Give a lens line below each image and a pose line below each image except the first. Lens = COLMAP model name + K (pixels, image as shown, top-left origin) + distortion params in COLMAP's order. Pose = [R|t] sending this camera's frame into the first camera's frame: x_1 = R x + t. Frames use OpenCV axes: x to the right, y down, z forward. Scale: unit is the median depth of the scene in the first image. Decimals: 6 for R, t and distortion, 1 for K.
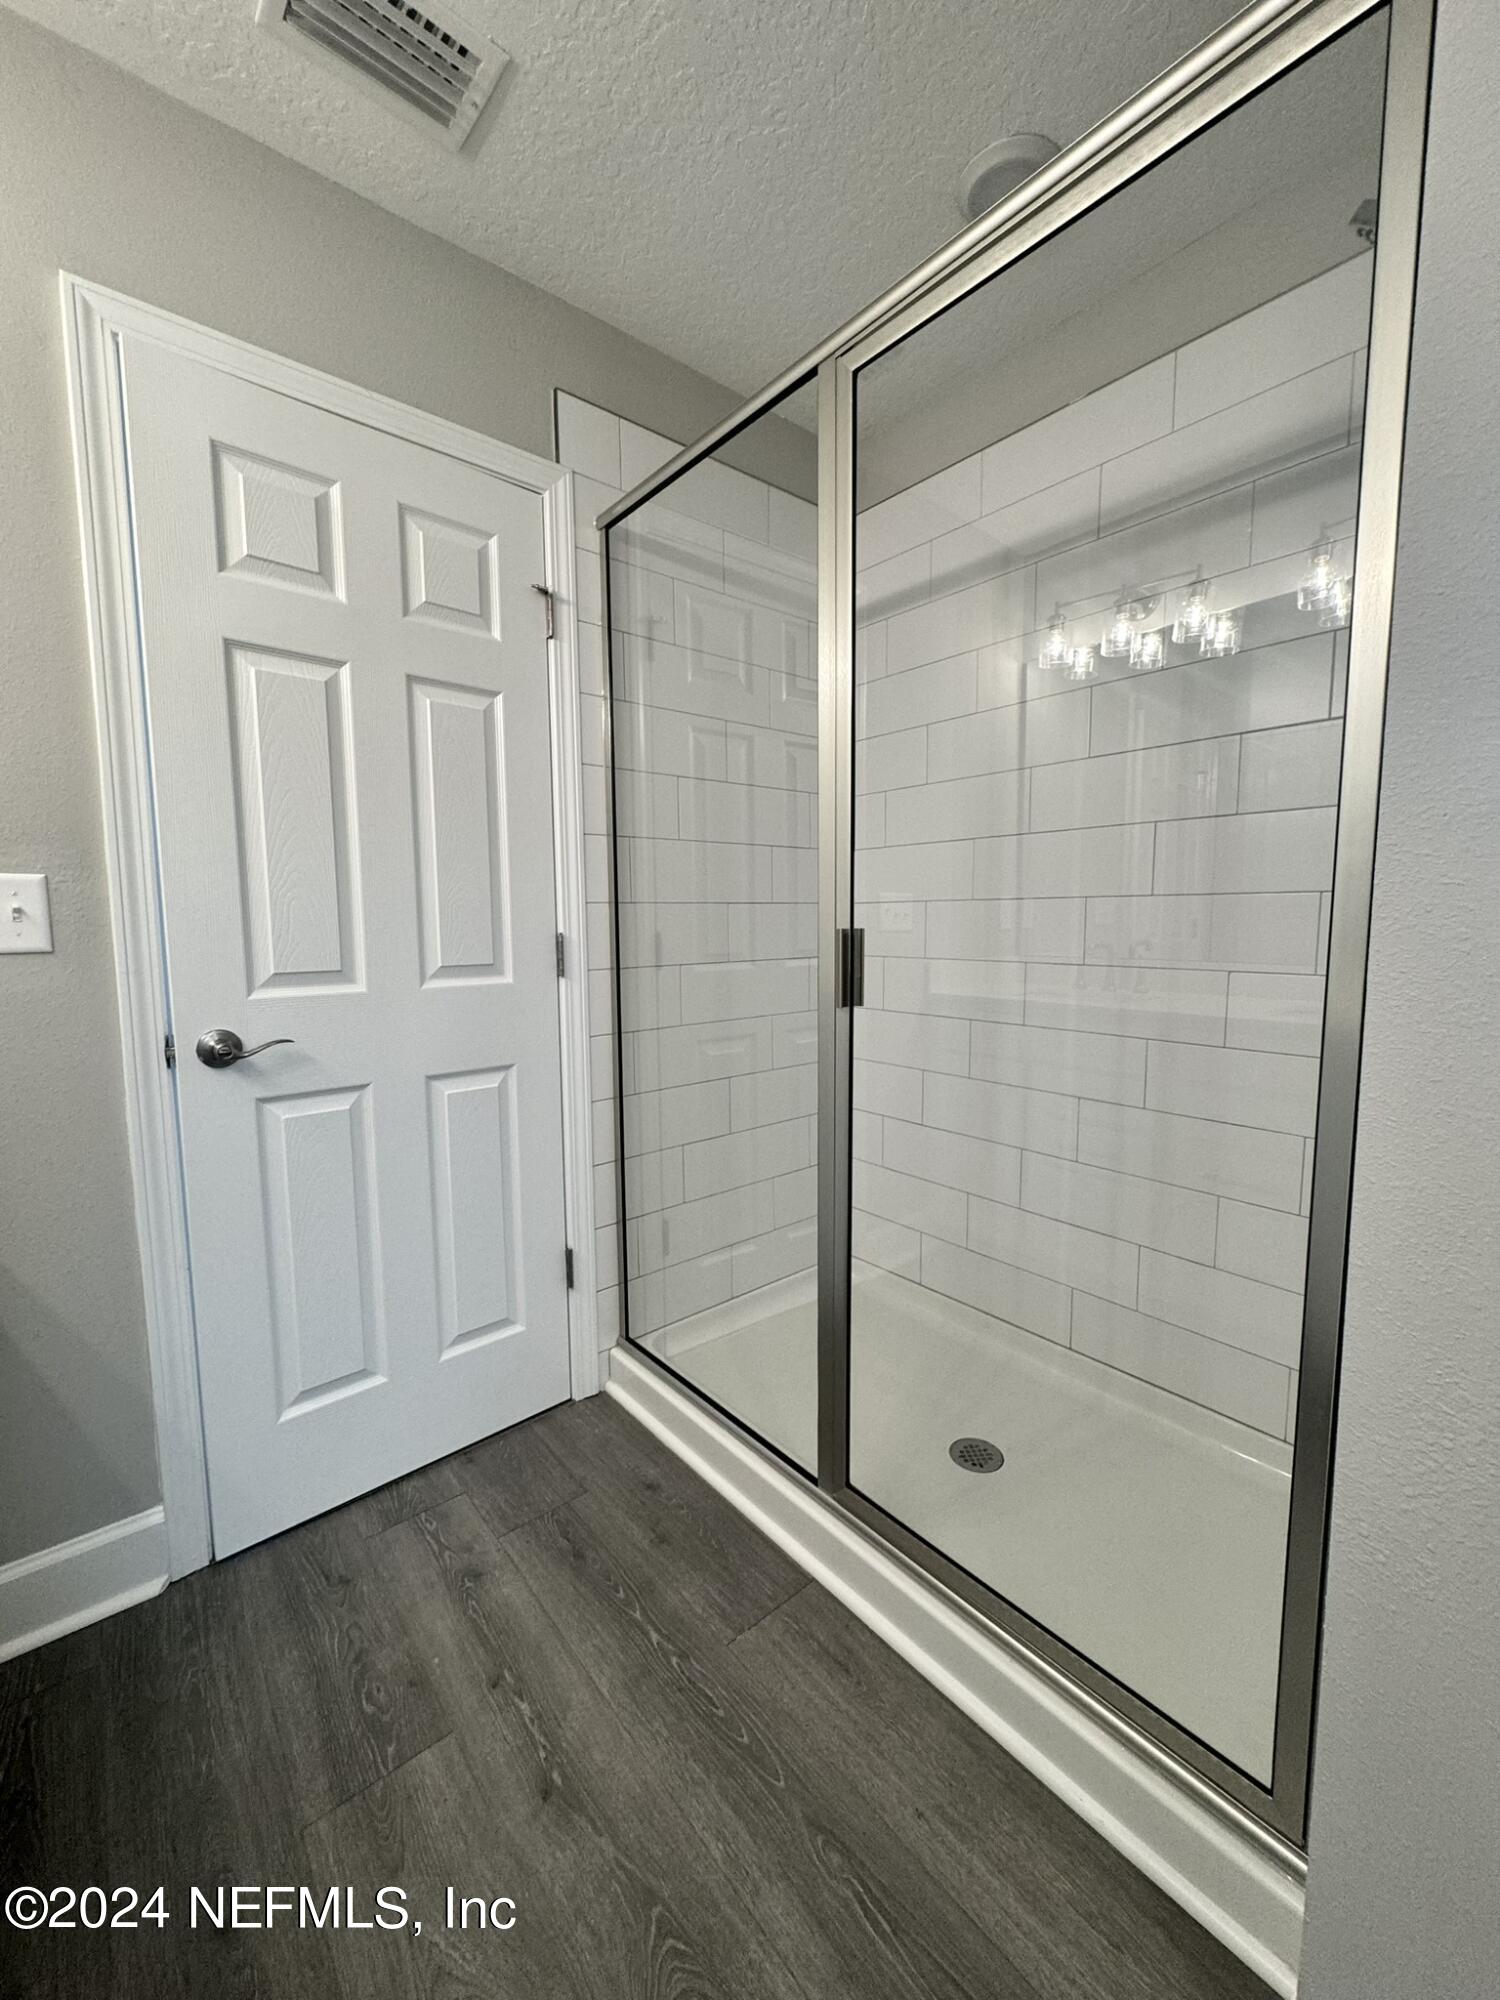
lens RADIAL K [[799.8, 0, 756.7], [0, 799.8, 998.3], [0, 0, 1]] dist [-0.004181, 0.001122]
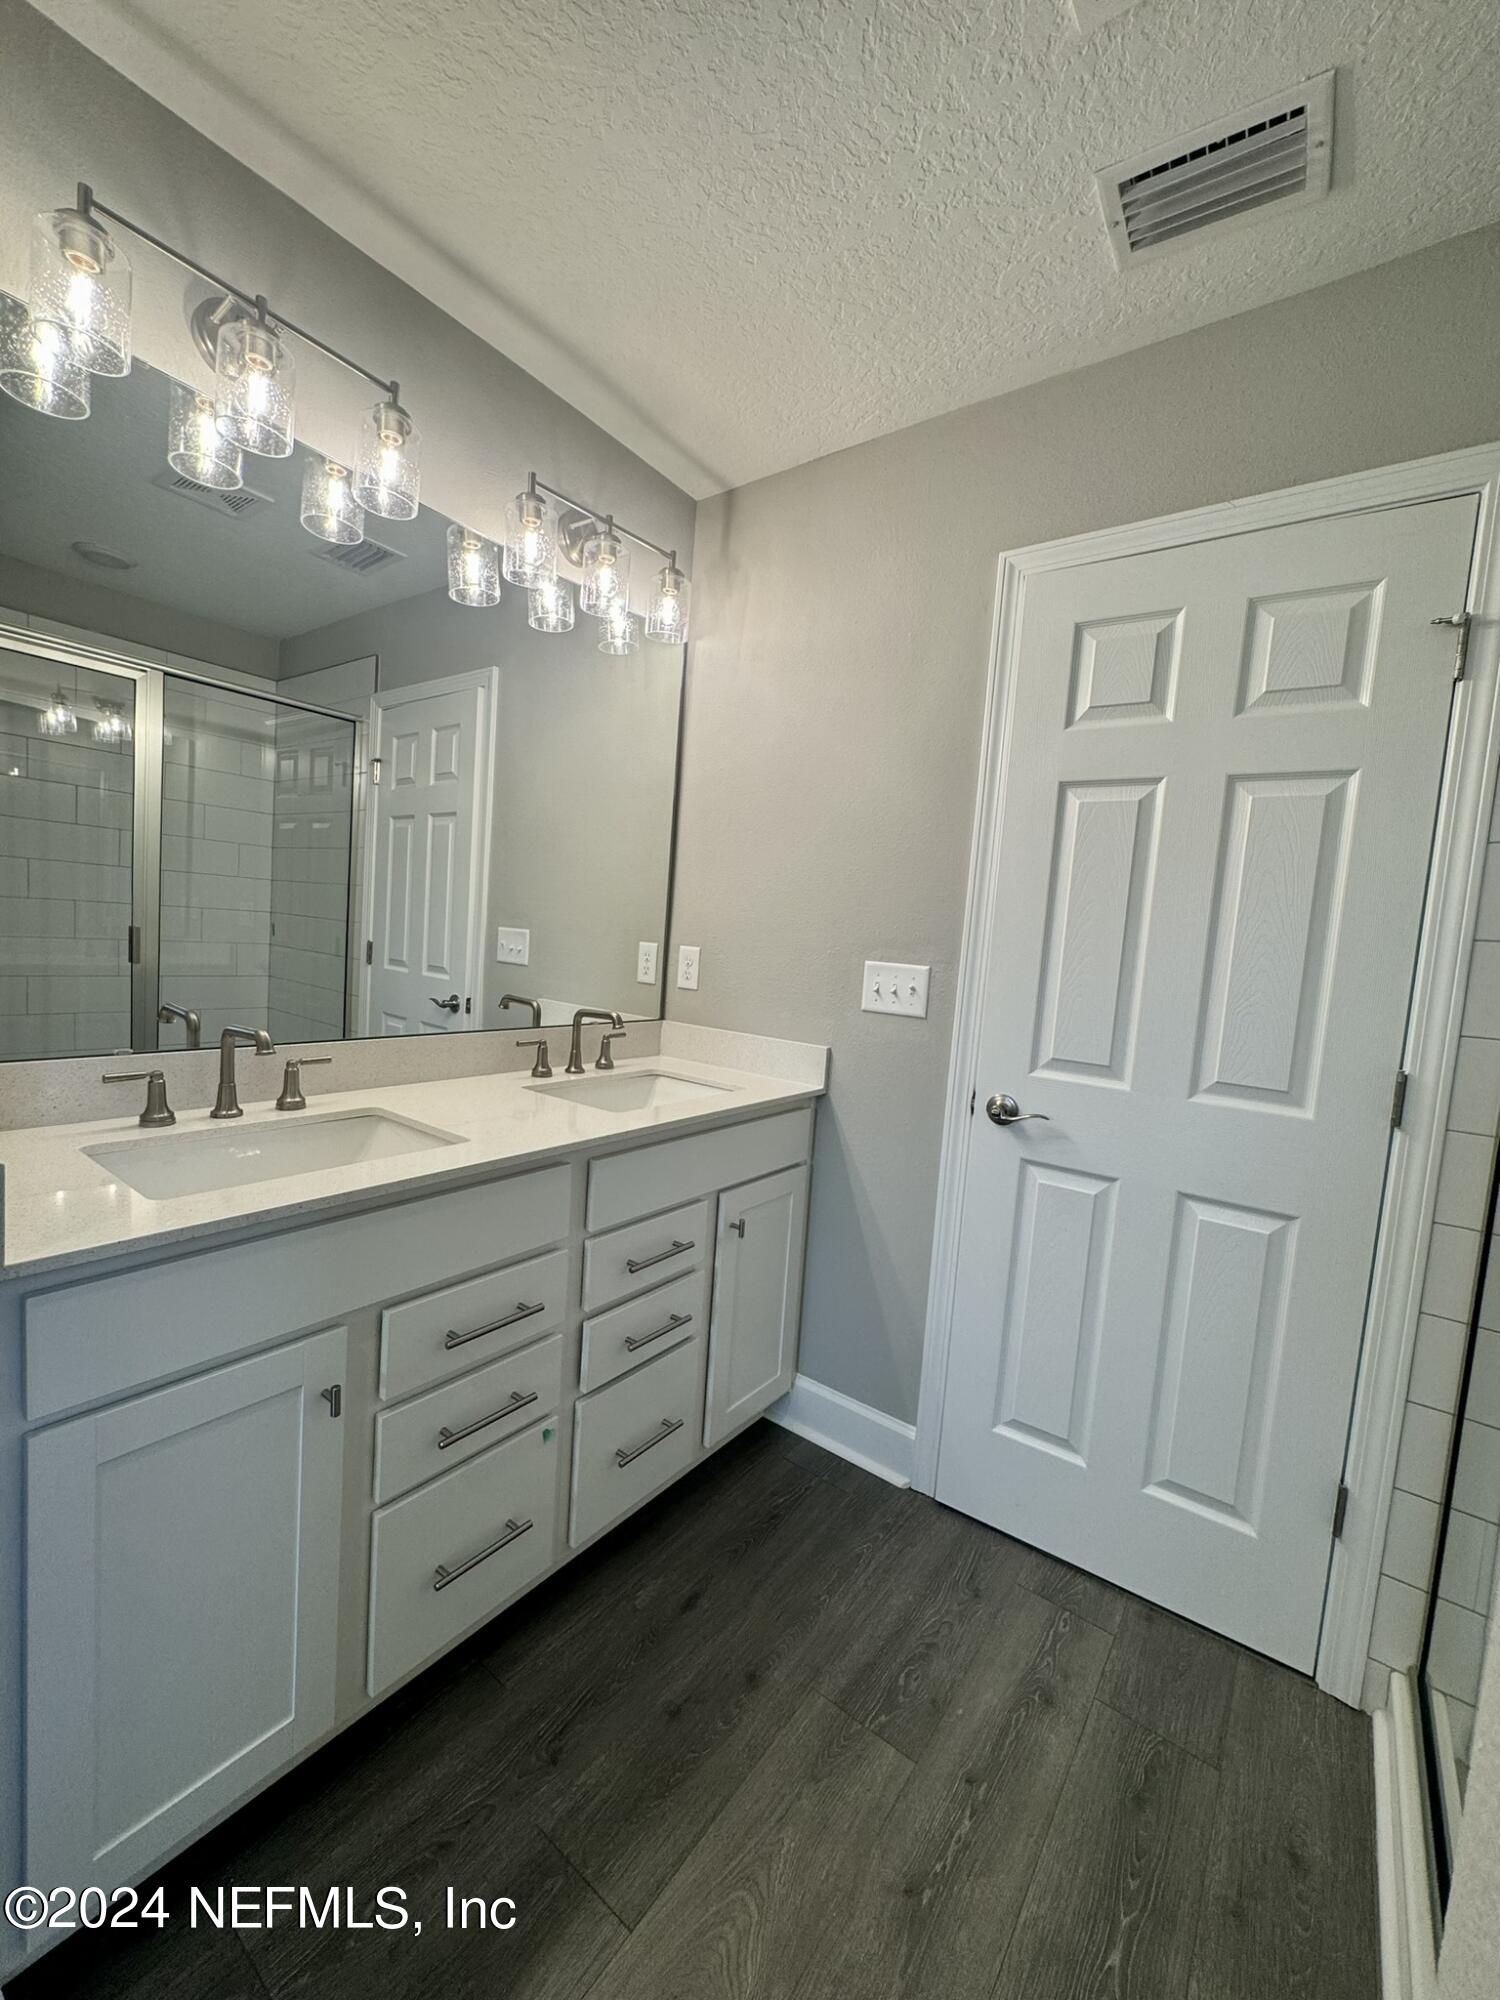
lens RADIAL K [[799.8, 0, 748.5], [0, 799.8, 997.5], [0, 0, 1]] dist [-0.004181, 0.001122]
pose [[0.226677, 0.100883, -0.968731, 0.406392], [-0.170796, 0.983326, 0.062437, -0.112828], [0.958878, 0.151303, 0.240128, 0.277354]]
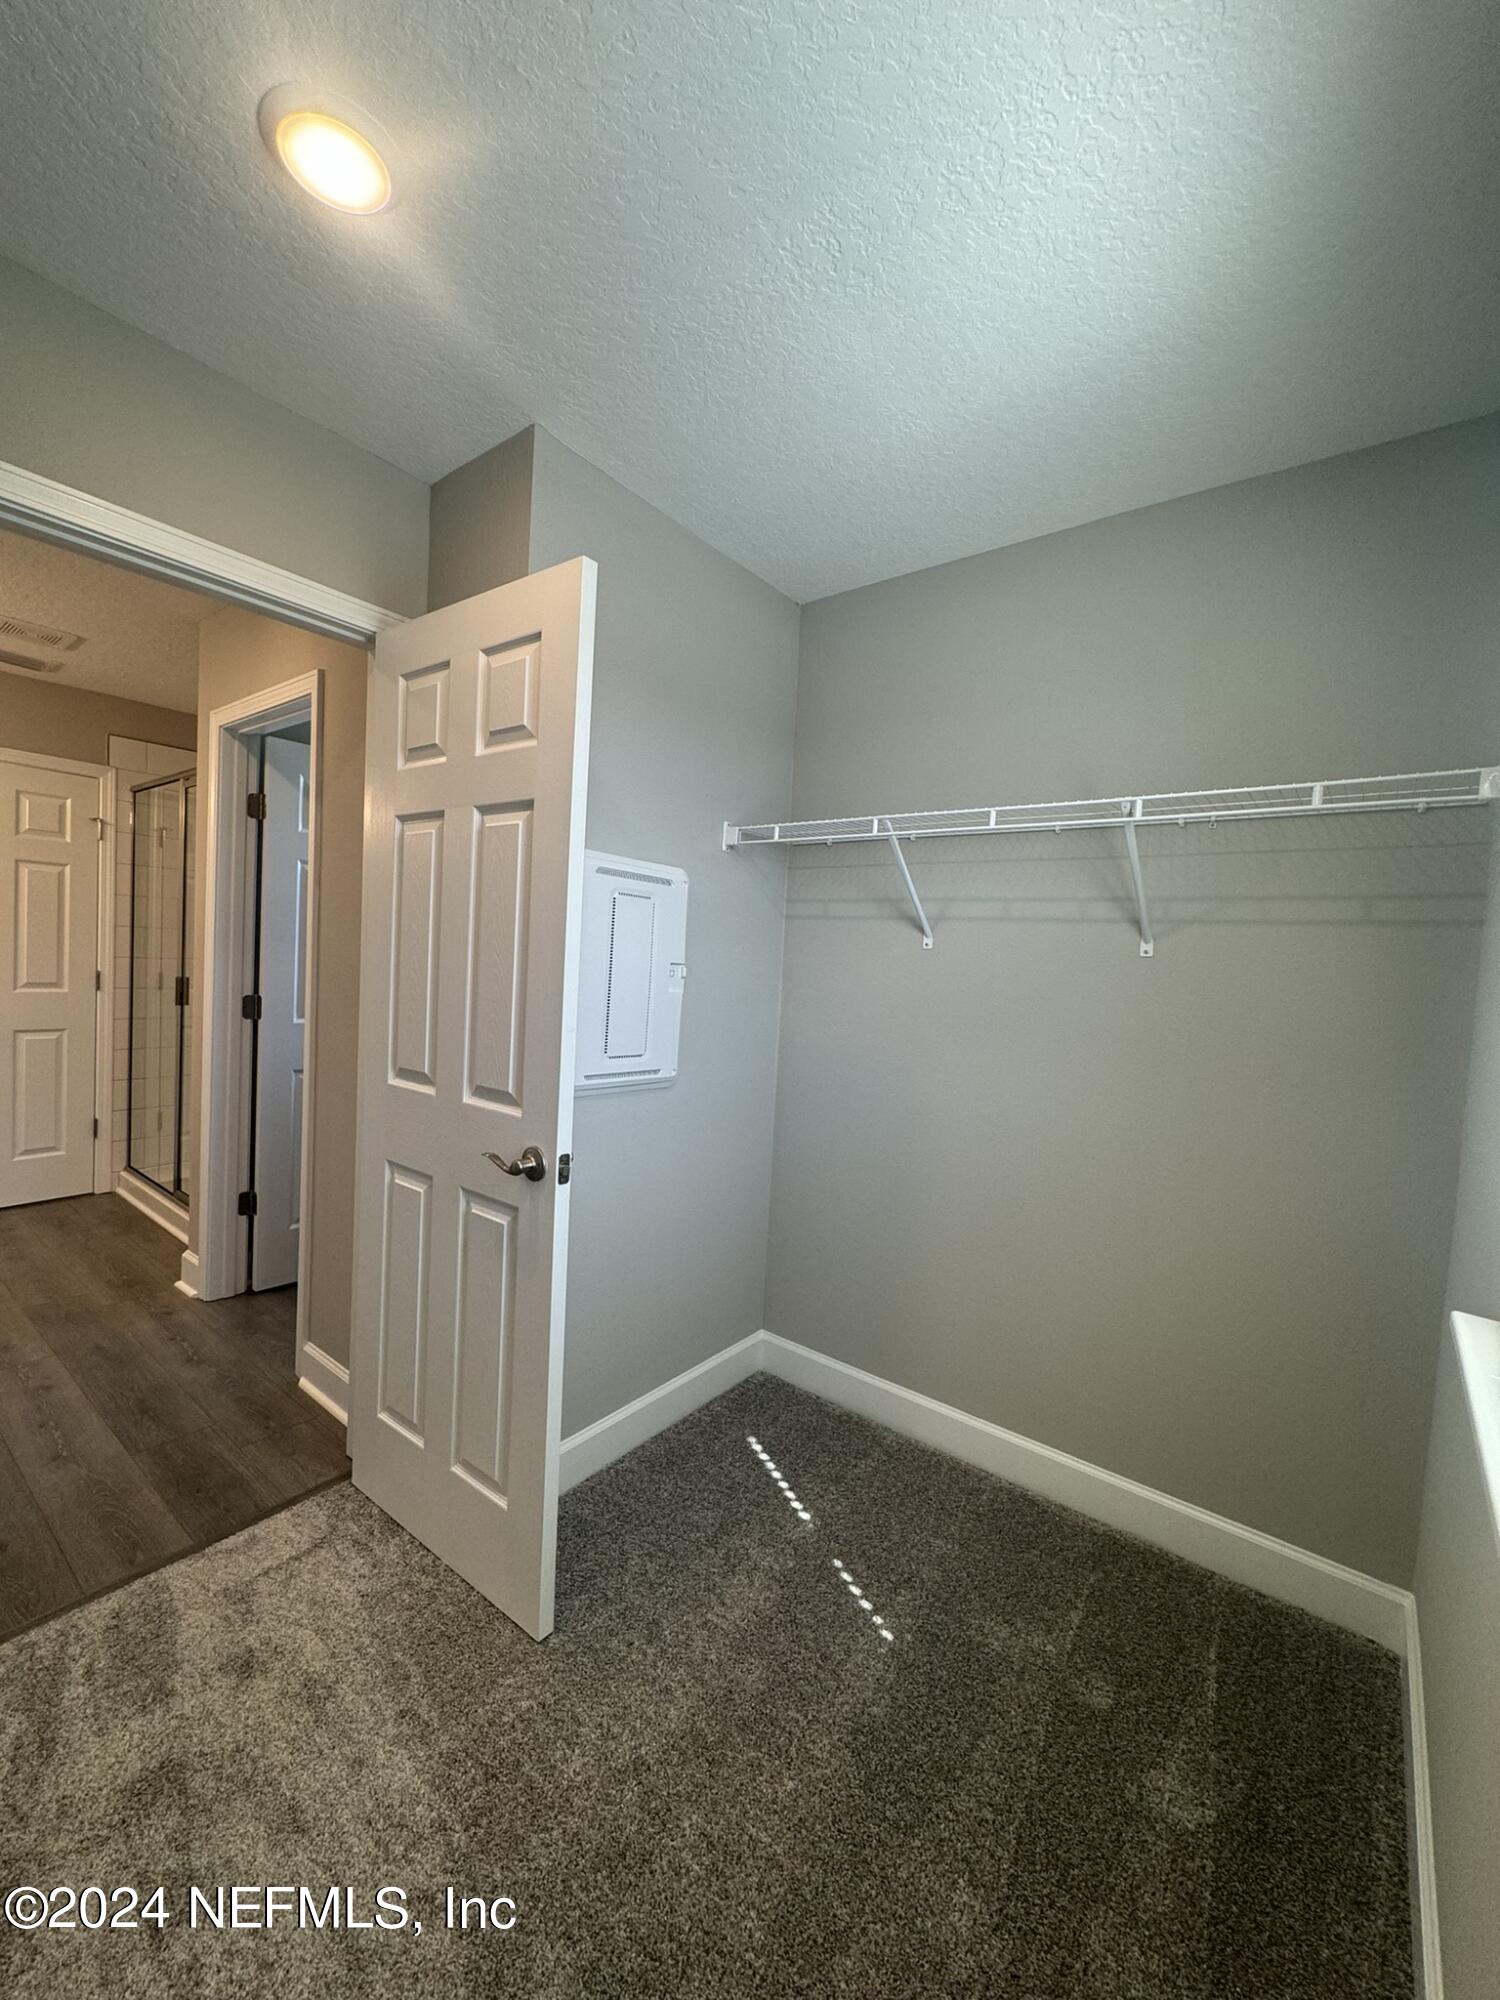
lens RADIAL K [[799.8, 0, 756.6], [0, 799.8, 996.0], [0, 0, 1]] dist [-0.004181, 0.001122]
pose [[0.975747, 0.046659, 0.213871, 1.294606], [-0.035837, 0.997887, -0.054203, 0.051818], [-0.215948, 0.045224, 0.975357, -1.871539]]
